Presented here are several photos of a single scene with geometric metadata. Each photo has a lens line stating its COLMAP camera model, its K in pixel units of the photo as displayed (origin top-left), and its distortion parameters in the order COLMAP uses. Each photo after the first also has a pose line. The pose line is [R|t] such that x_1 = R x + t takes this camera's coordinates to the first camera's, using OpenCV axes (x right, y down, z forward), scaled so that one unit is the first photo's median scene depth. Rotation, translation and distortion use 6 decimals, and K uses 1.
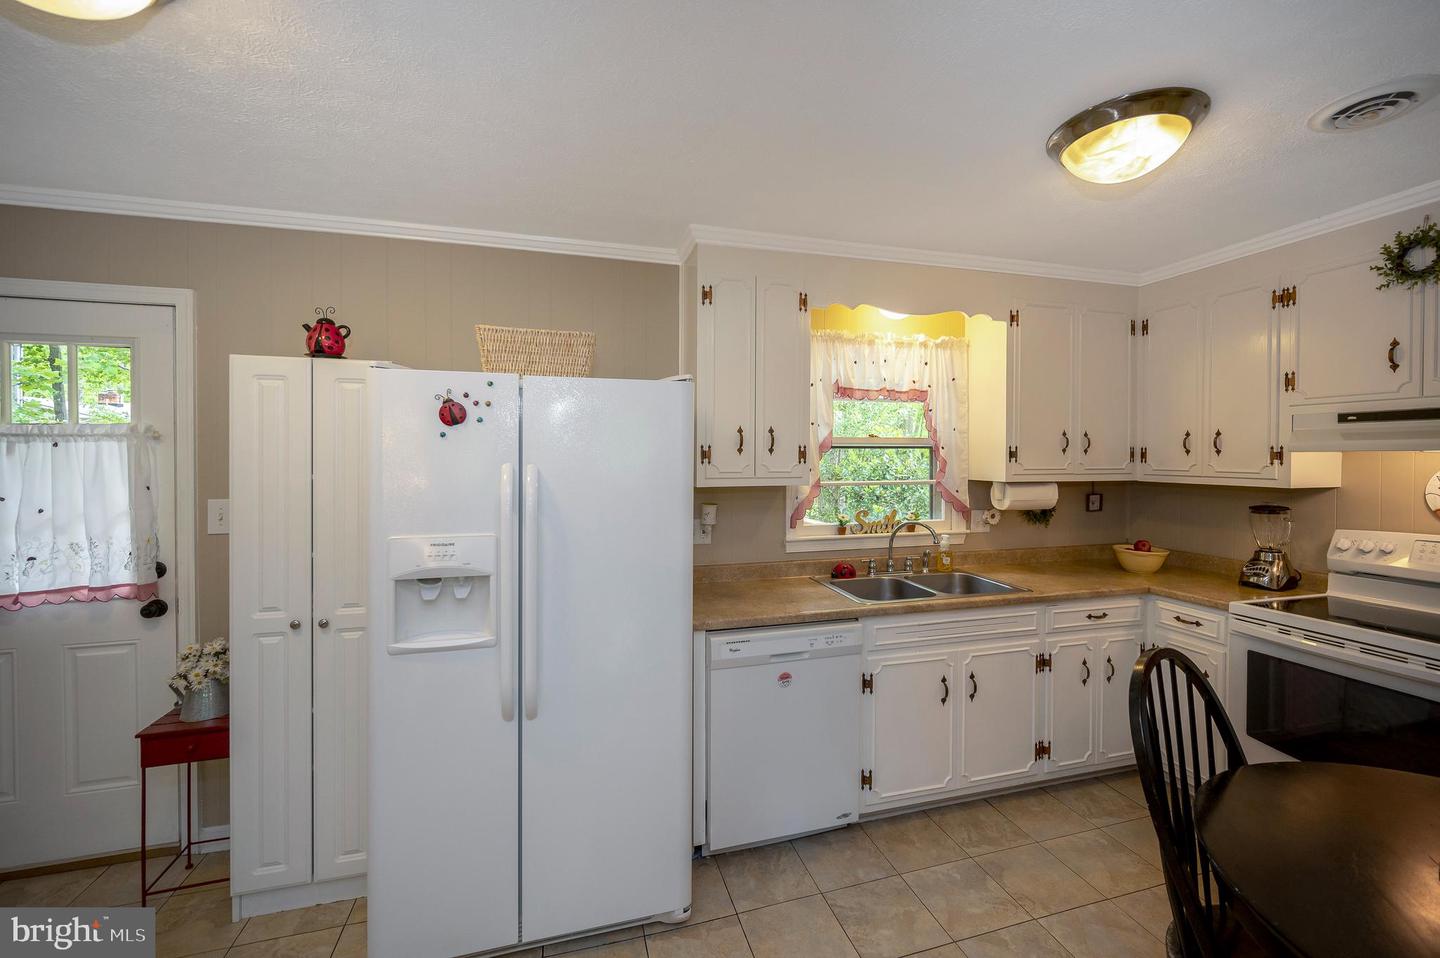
lens RADIAL K [[584.0, 0, 728.6], [0, 584.0, 470.2], [0, 0, 1]] dist [-0.000011, -0.000275]
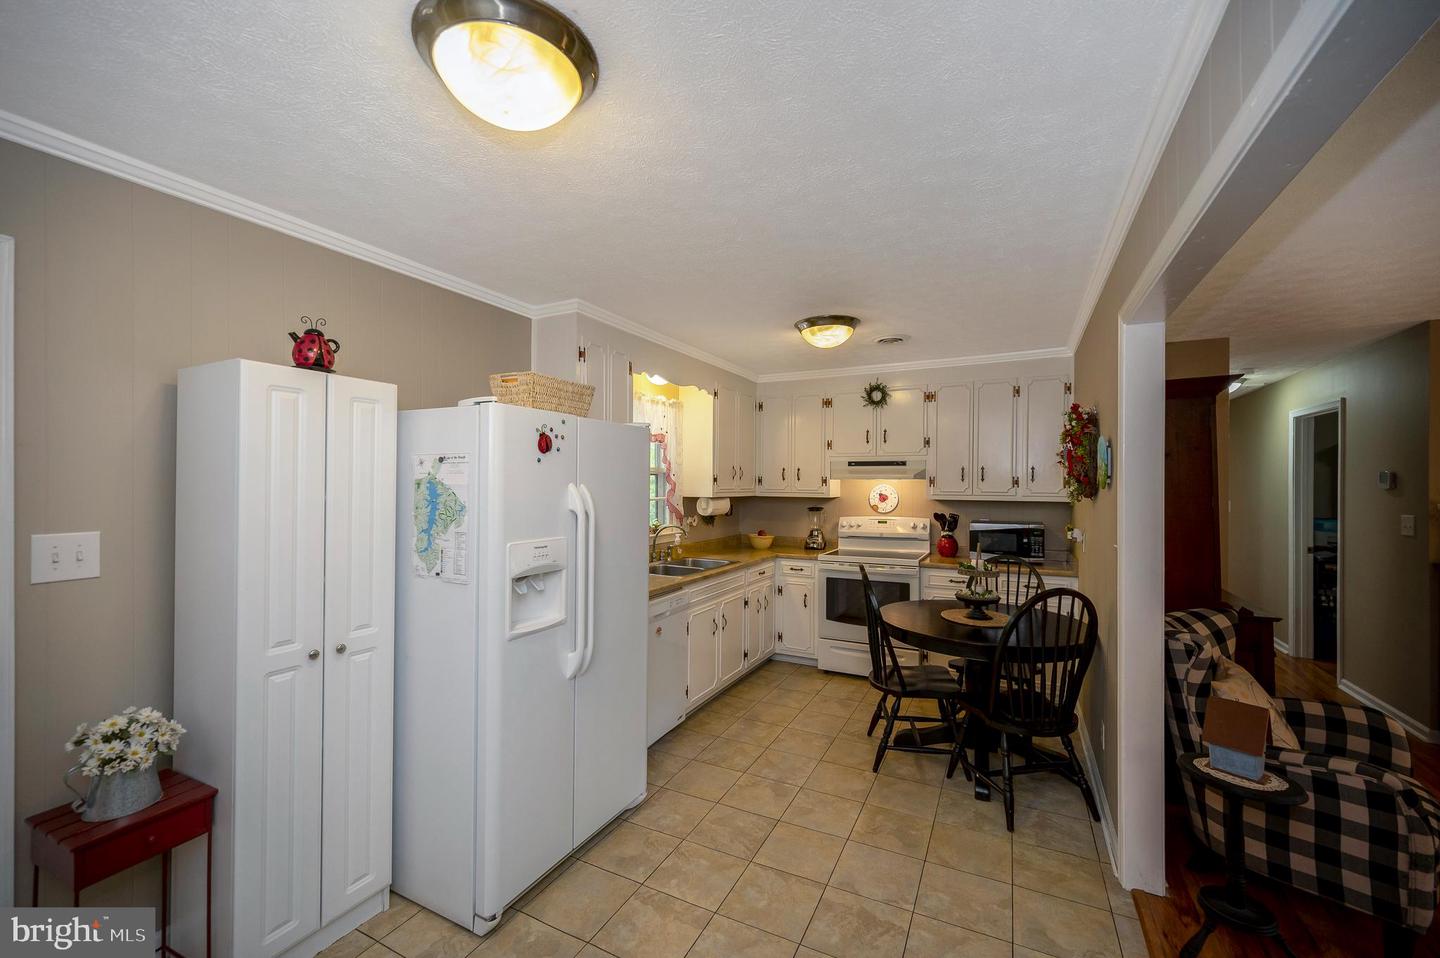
lens RADIAL K [[575.3, 0, 718.2], [0, 575.3, 489.2], [0, 0, 1]] dist [0.001270, 0.000438]
pose [[0.686206, -0.004518, 0.727393, -0.702977], [0.013238, 0.999893, -0.006278, 0.009503], [-0.727287, 0.013937, 0.686192, -0.083668]]
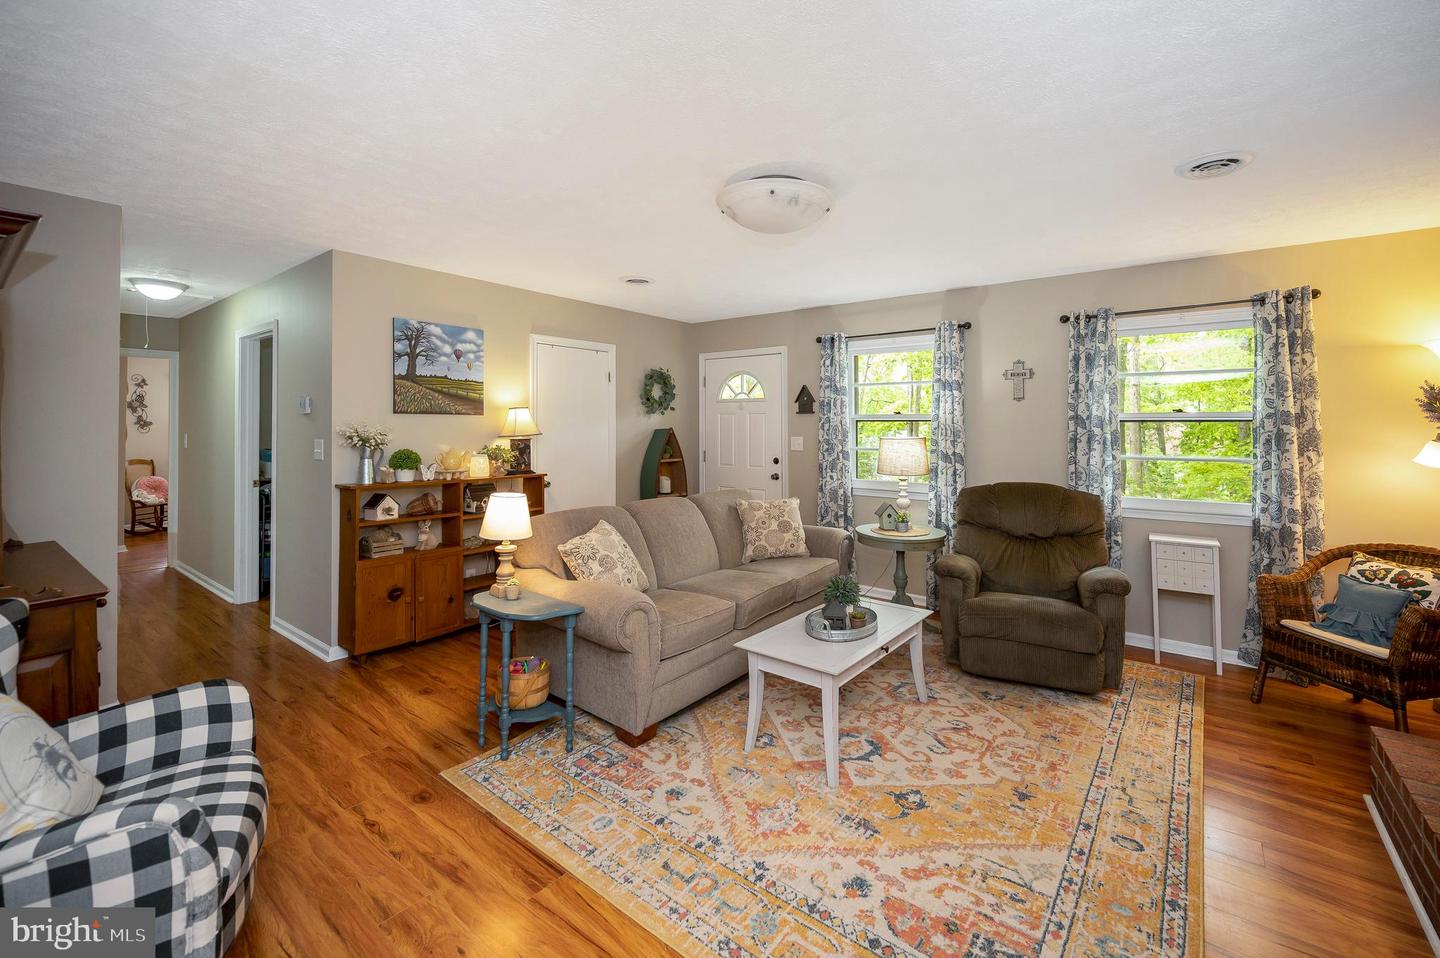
lens RADIAL K [[607.3, 0, 741.0], [0, 607.3, 411.1], [0, 0, 1]] dist [0.001615, -0.000125]
pose [[-0.607227, 0.015716, 0.794373, -0.345336], [0.015118, 0.999852, -0.008225, 0.043945], [-0.794384, 0.007015, -0.607375, -0.263345]]
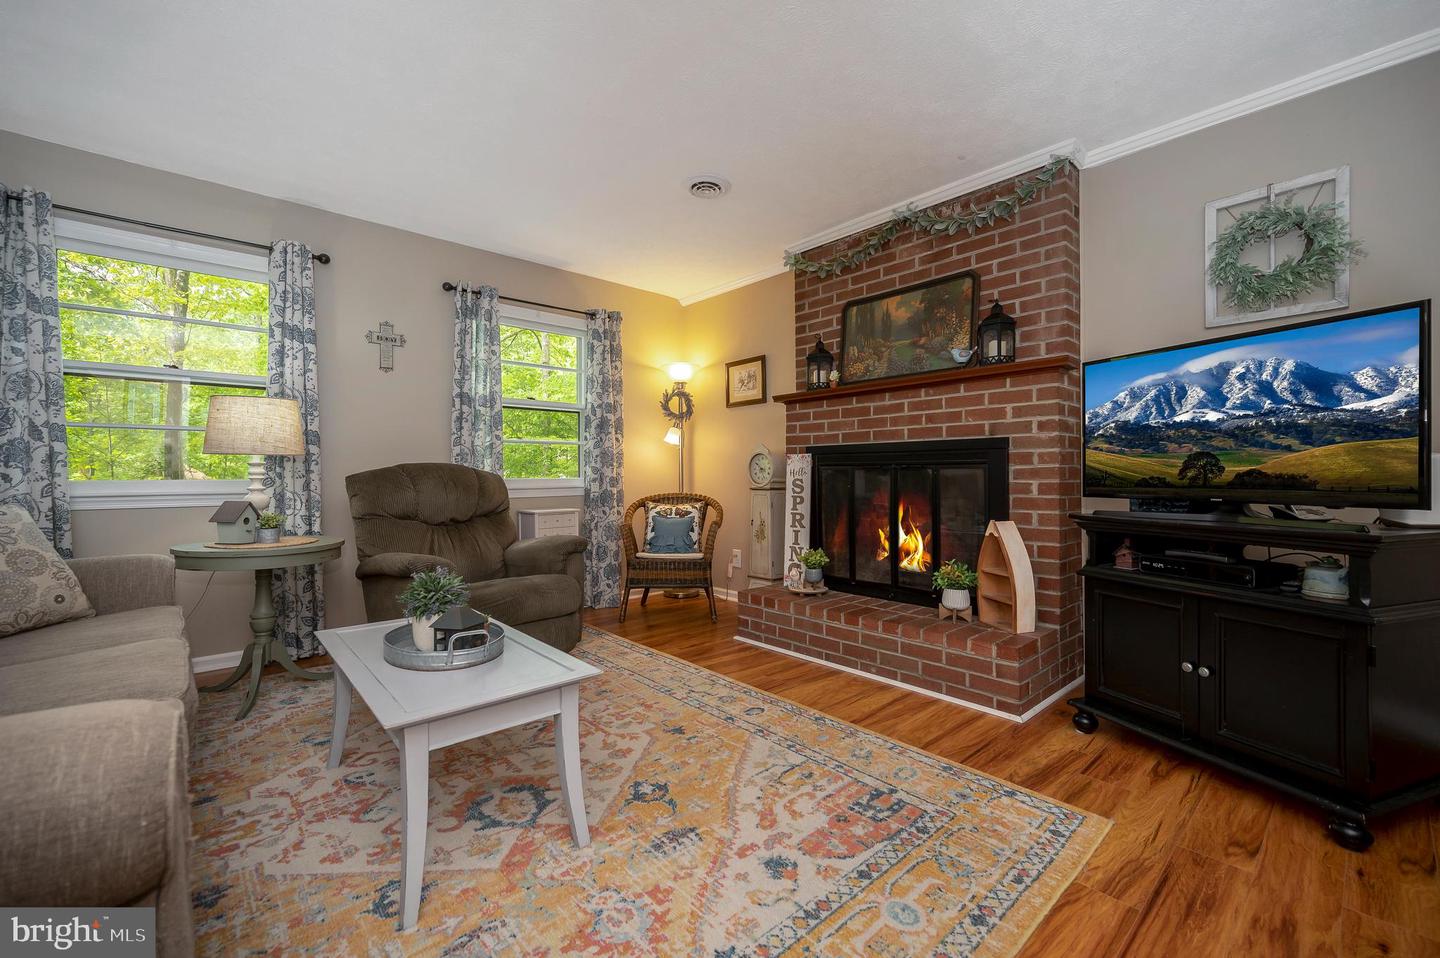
lens RADIAL K [[596.5, 0, 734.7], [0, 596.5, 469.2], [0, 0, 1]] dist [0.000171, -0.000076]
pose [[-0.891412, 0.001148, -0.453193, 0.437733], [-0.007058, 0.999840, 0.016414, 0.209477], [0.453140, 0.017830, -0.891261, -0.321505]]
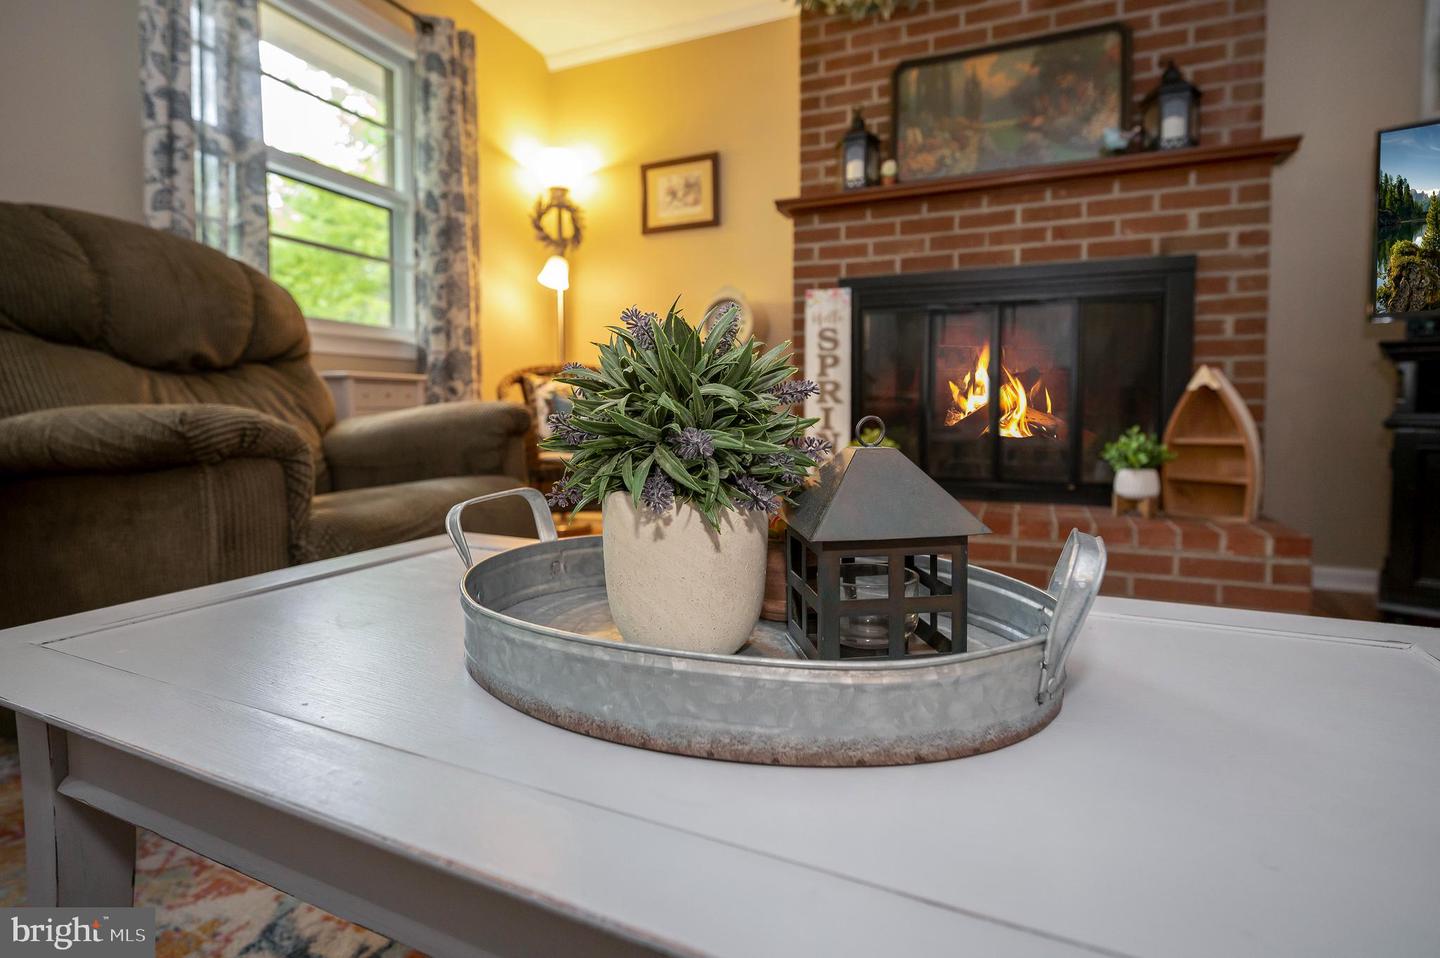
lens RADIAL K [[678.6, 0, 740.1], [0, 678.6, 432.4], [0, 0, 1]] dist [-0.000642, -0.000835]
pose [[-0.624347, 0.032477, -0.780471, 0.564086], [-0.021602, 0.998035, 0.058811, 0.356498], [0.780848, 0.053578, -0.622419, -0.965220]]
